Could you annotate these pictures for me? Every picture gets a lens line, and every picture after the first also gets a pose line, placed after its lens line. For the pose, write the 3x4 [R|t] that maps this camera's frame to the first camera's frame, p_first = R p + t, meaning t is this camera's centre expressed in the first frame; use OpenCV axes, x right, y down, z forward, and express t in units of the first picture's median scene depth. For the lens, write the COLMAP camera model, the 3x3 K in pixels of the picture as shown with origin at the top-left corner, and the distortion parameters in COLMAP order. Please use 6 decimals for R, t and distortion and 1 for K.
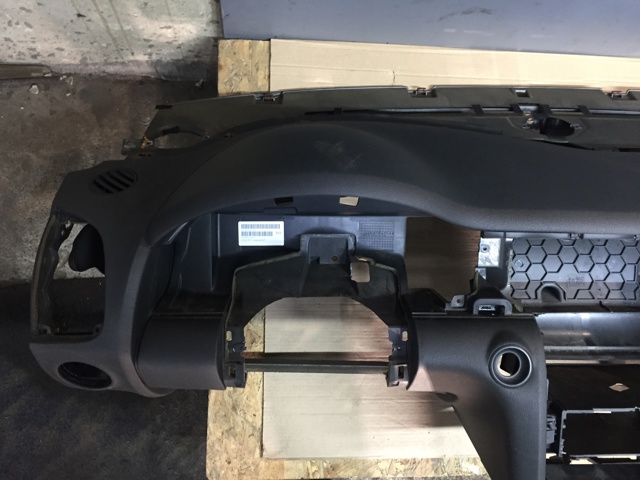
lens RADIAL K [[553.5, 0, 321.1], [0, 553.5, 242.9], [0, 0, 1]] dist [0.095297, -0.140738]
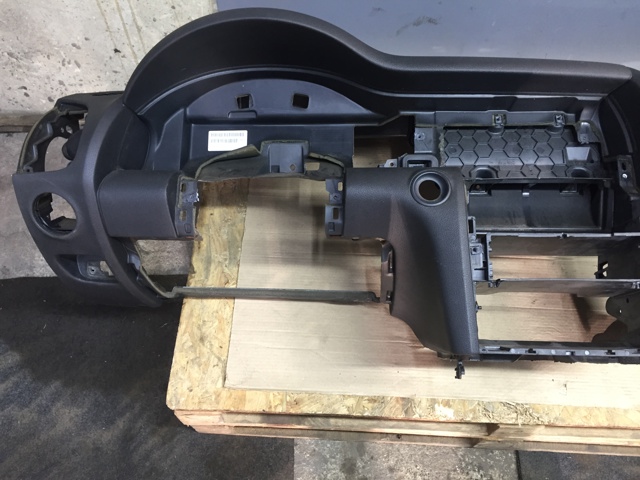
lens RADIAL K [[553.5, 0, 321.1], [0, 553.5, 242.9], [0, 0, 1]] dist [0.095297, -0.140738]
pose [[0.995684, -0.016882, -0.091264, 0.155042], [-0.017666, 0.930870, -0.364922, 0.494985], [0.091115, 0.364959, 0.926554, 0.016172]]
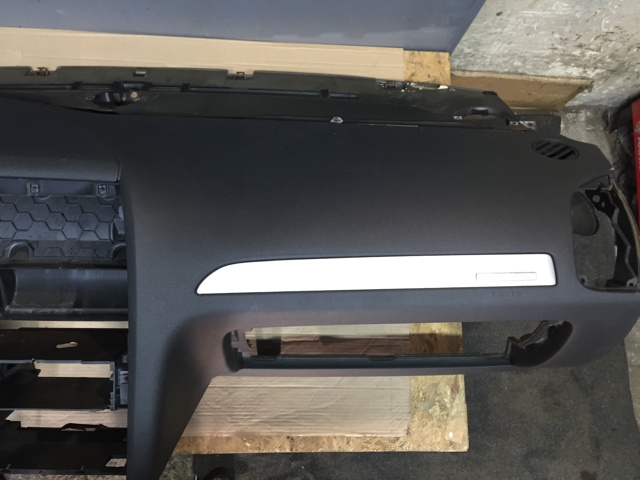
lens RADIAL K [[553.5, 0, 321.1], [0, 553.5, 242.9], [0, 0, 1]] dist [0.095297, -0.140738]
pose [[0.999656, 0.001171, -0.026207, 0.778323], [-0.002810, 0.998035, -0.062591, 0.109101], [0.026082, 0.062643, 0.997695, 0.024694]]
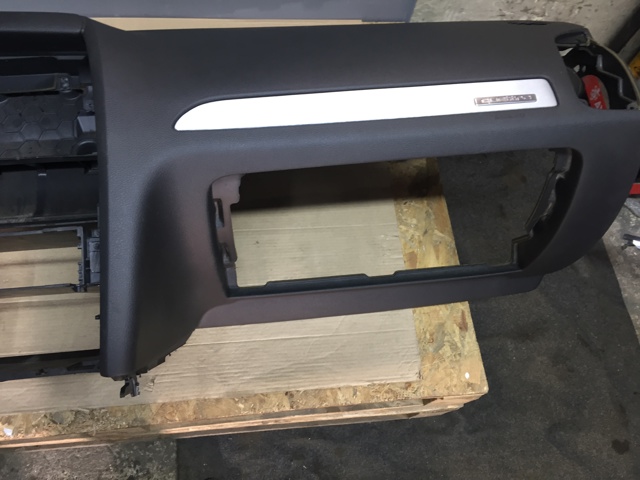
lens RADIAL K [[551.1, 0, 320.0], [0, 551.1, 240.0], [0, 0, 1]] dist [0.081666, -0.119928]
pose [[0.994537, -0.095928, 0.041147, 0.731708], [0.103548, 0.956392, -0.273115, 0.416271], [-0.013154, 0.275884, 0.961101, 0.146127]]
